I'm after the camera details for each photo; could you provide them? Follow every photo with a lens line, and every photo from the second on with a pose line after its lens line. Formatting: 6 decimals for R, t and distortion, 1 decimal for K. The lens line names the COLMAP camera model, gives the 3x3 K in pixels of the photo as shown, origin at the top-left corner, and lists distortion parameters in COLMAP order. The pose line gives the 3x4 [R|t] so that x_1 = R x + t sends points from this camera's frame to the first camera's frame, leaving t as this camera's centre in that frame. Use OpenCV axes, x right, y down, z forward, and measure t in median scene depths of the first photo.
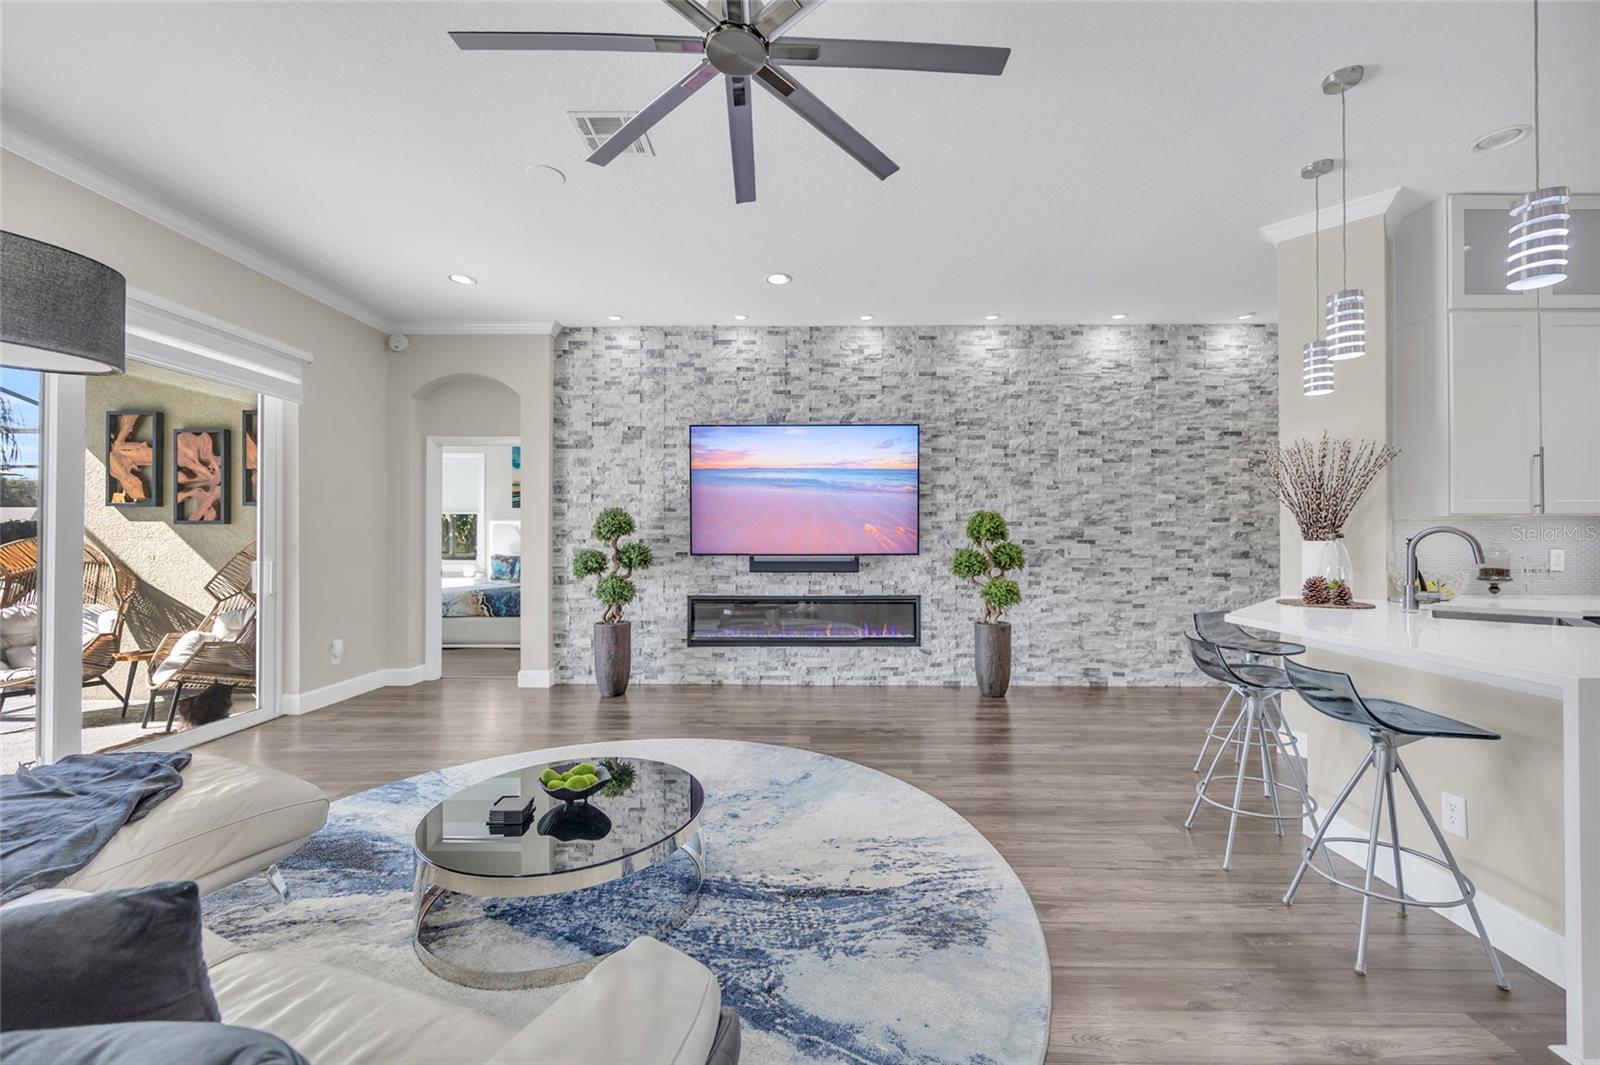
lens RADIAL K [[615.0, 0, 802.3], [0, 615.0, 535.5], [0, 0, 1]] dist [-0.001438, -0.000175]
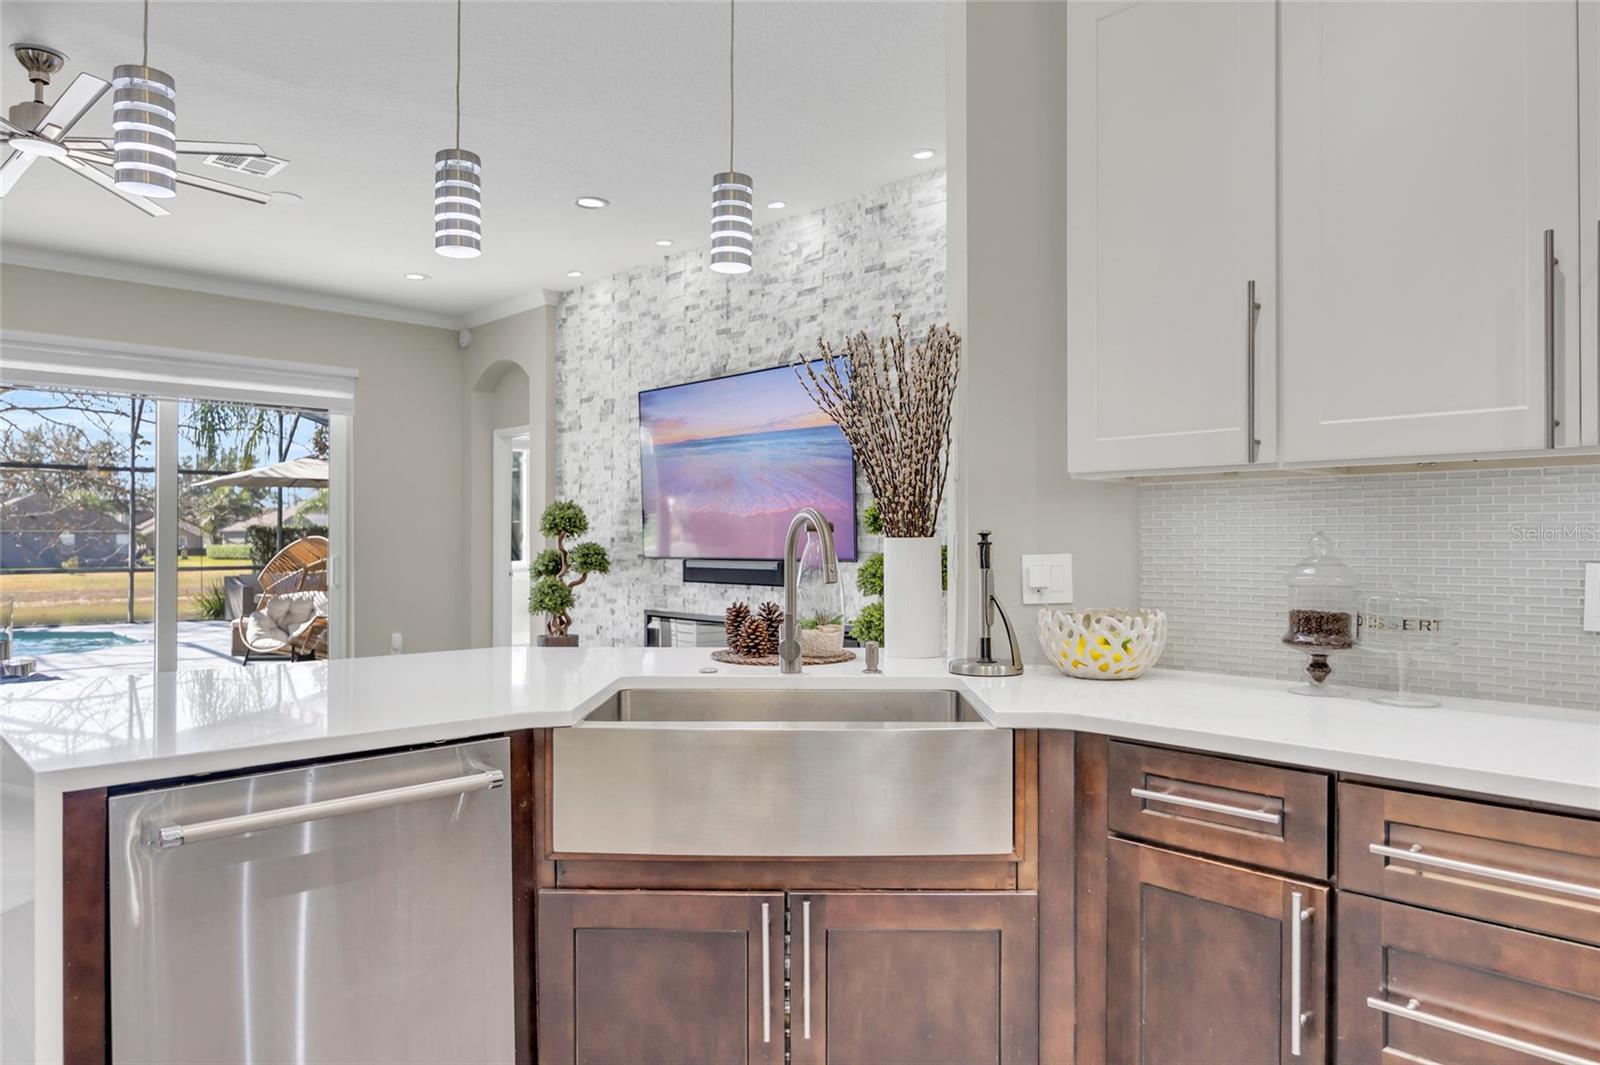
lens RADIAL K [[1045.3, 0, 800.0], [0, 1045.3, 532.5], [0, 0, 1]] dist [-0.000899, -0.000253]
pose [[0.692713, -0.004404, -0.721200, 0.905050], [0.005032, 0.999987, -0.001274, 0.002476], [0.721196, -0.002746, 0.692726, 0.222229]]
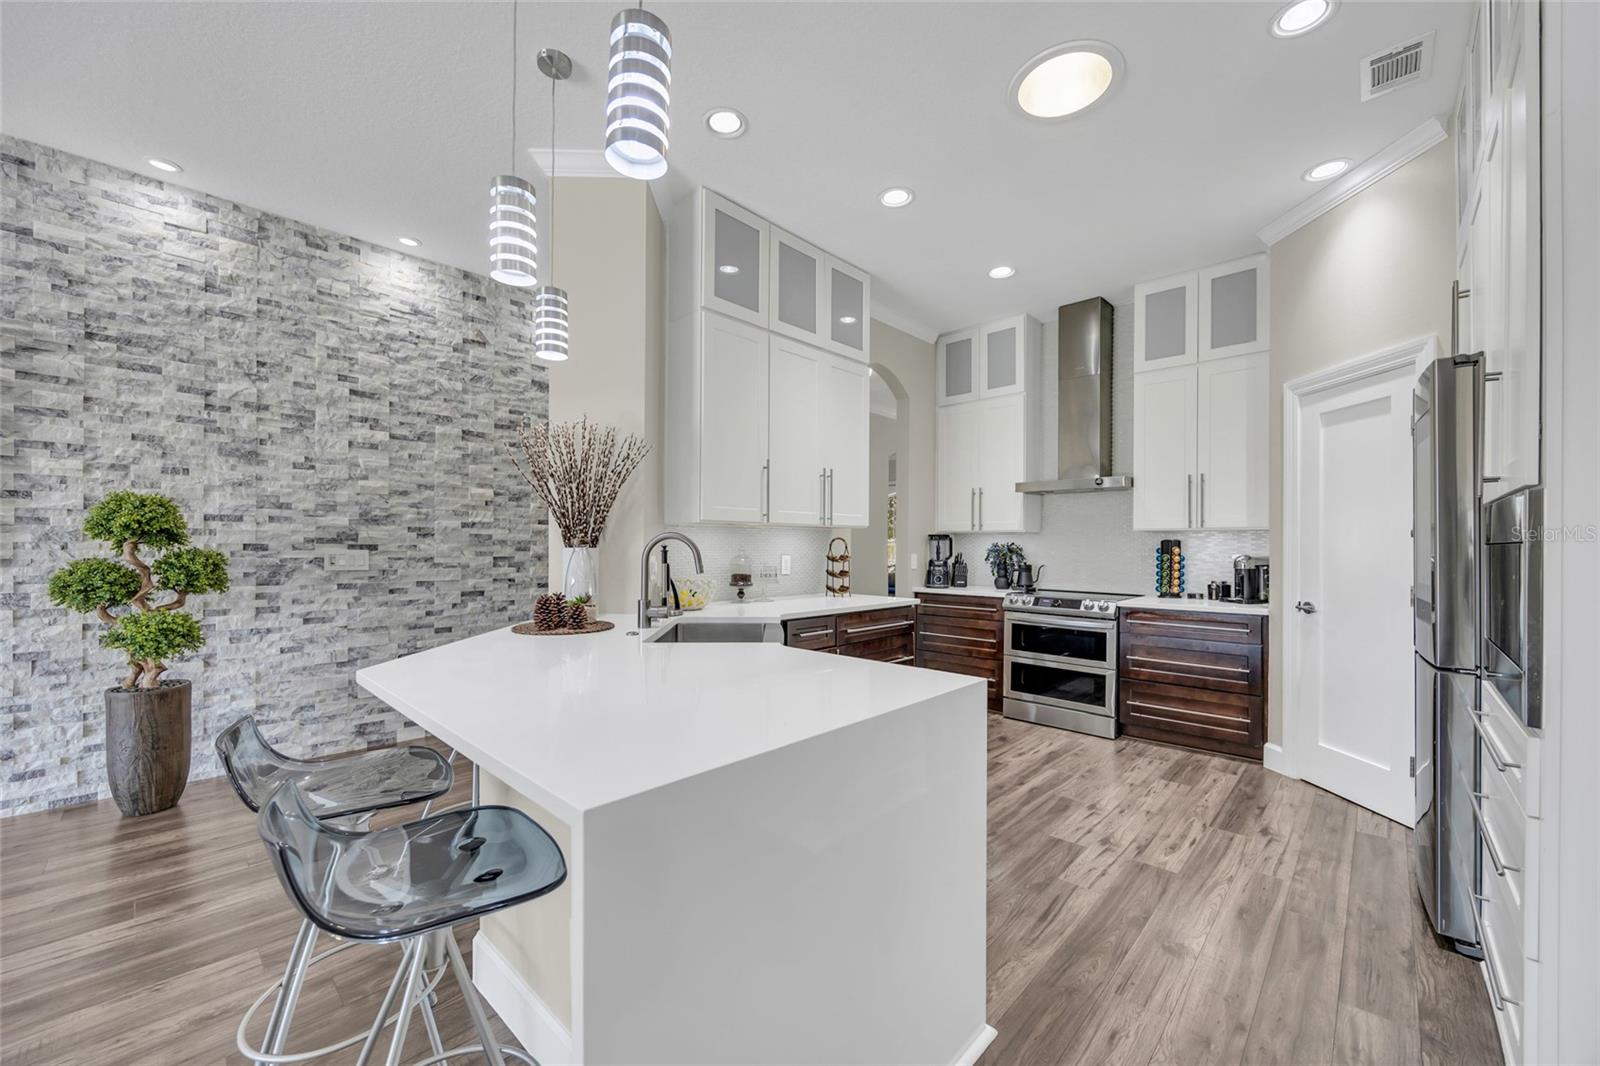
lens RADIAL K [[622.6, 0, 802.0], [0, 622.6, 546.2], [0, 0, 1]] dist [-0.001995, -0.000330]
pose [[0.675813, 0.002837, 0.737068, 0.274634], [-0.011620, 0.999909, 0.006807, -0.001619], [-0.736981, -0.013165, 0.675785, 0.137870]]
